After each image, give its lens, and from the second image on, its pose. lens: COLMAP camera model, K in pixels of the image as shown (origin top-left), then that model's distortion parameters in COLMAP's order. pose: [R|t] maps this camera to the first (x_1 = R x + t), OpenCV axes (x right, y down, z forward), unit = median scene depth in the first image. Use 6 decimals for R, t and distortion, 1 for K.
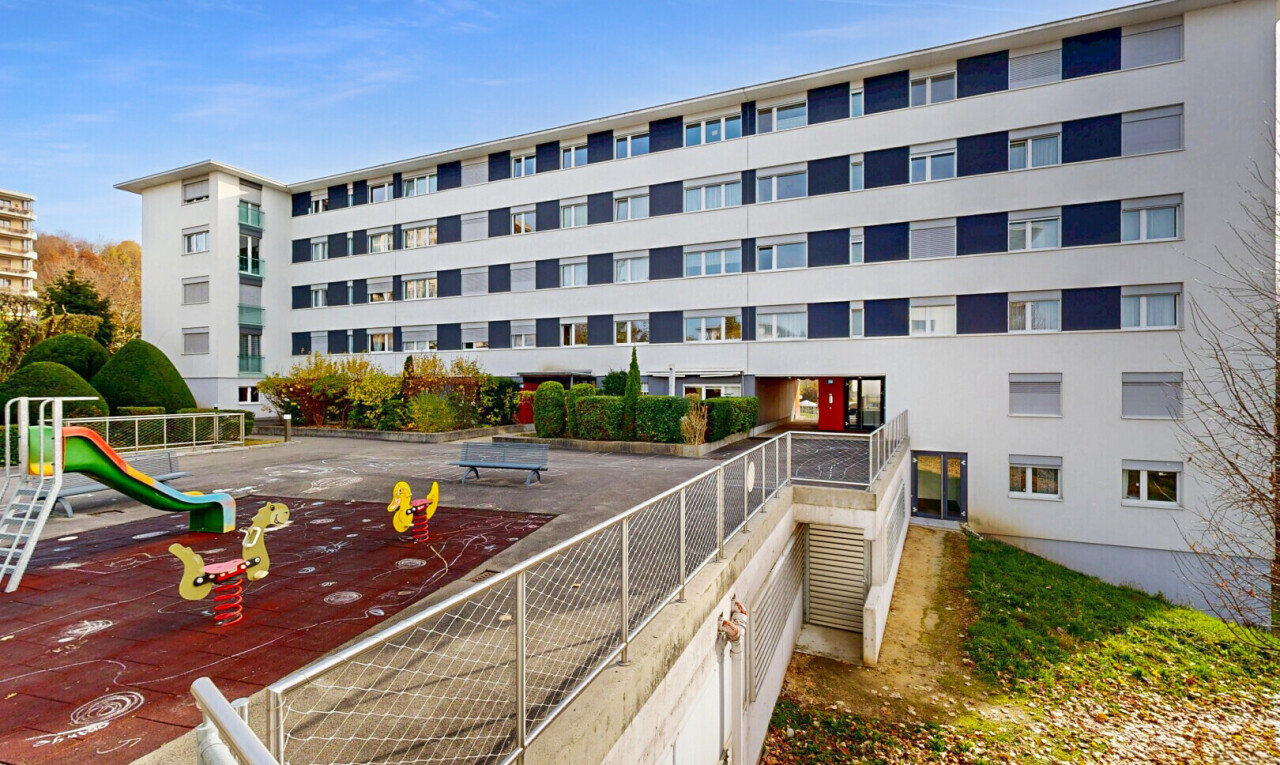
lens RADIAL K [[559.3, 0, 639.1], [0, 559.3, 388.7], [0, 0, 1]] dist [-0.001855, -0.000483]
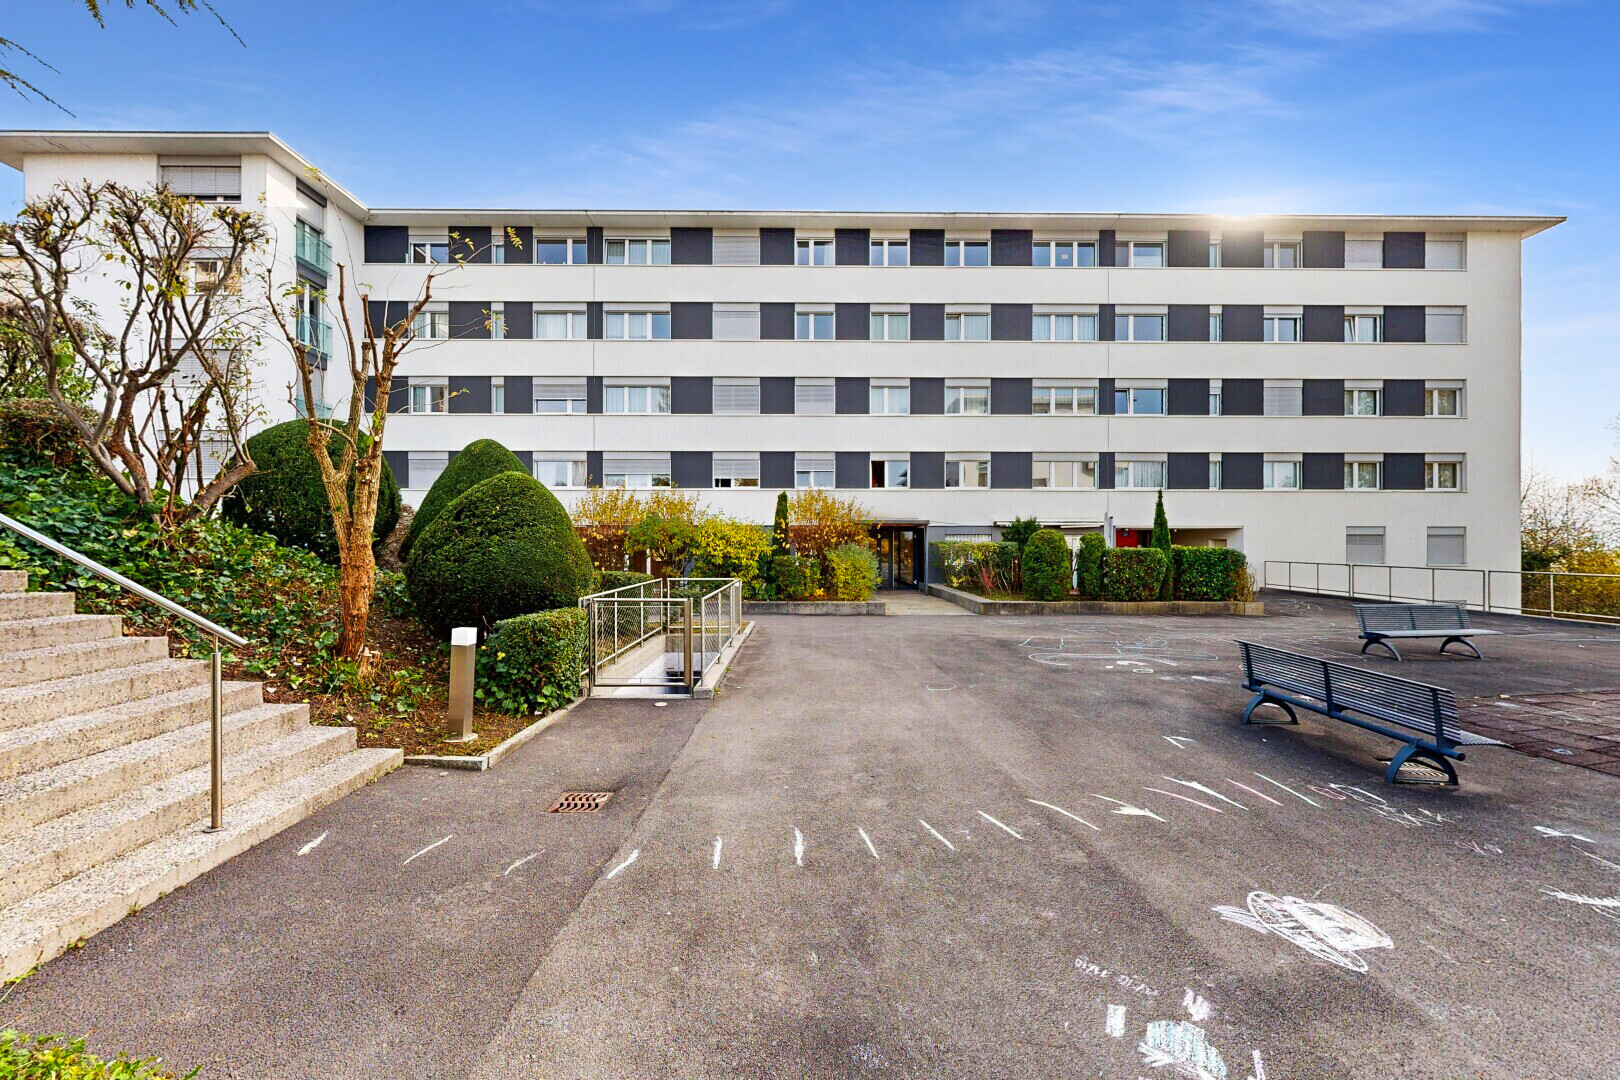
lens RADIAL K [[606.5, 0, 810.0], [0, 606.5, 540.0], [0, 0, 1]] dist [-0.000686, 0.000273]
pose [[0.913632, -0.000732, 0.406542, -0.546817], [0.001072, 0.999999, -0.000607, -0.001574], [-0.406542, 0.000991, 0.913632, 0.237198]]
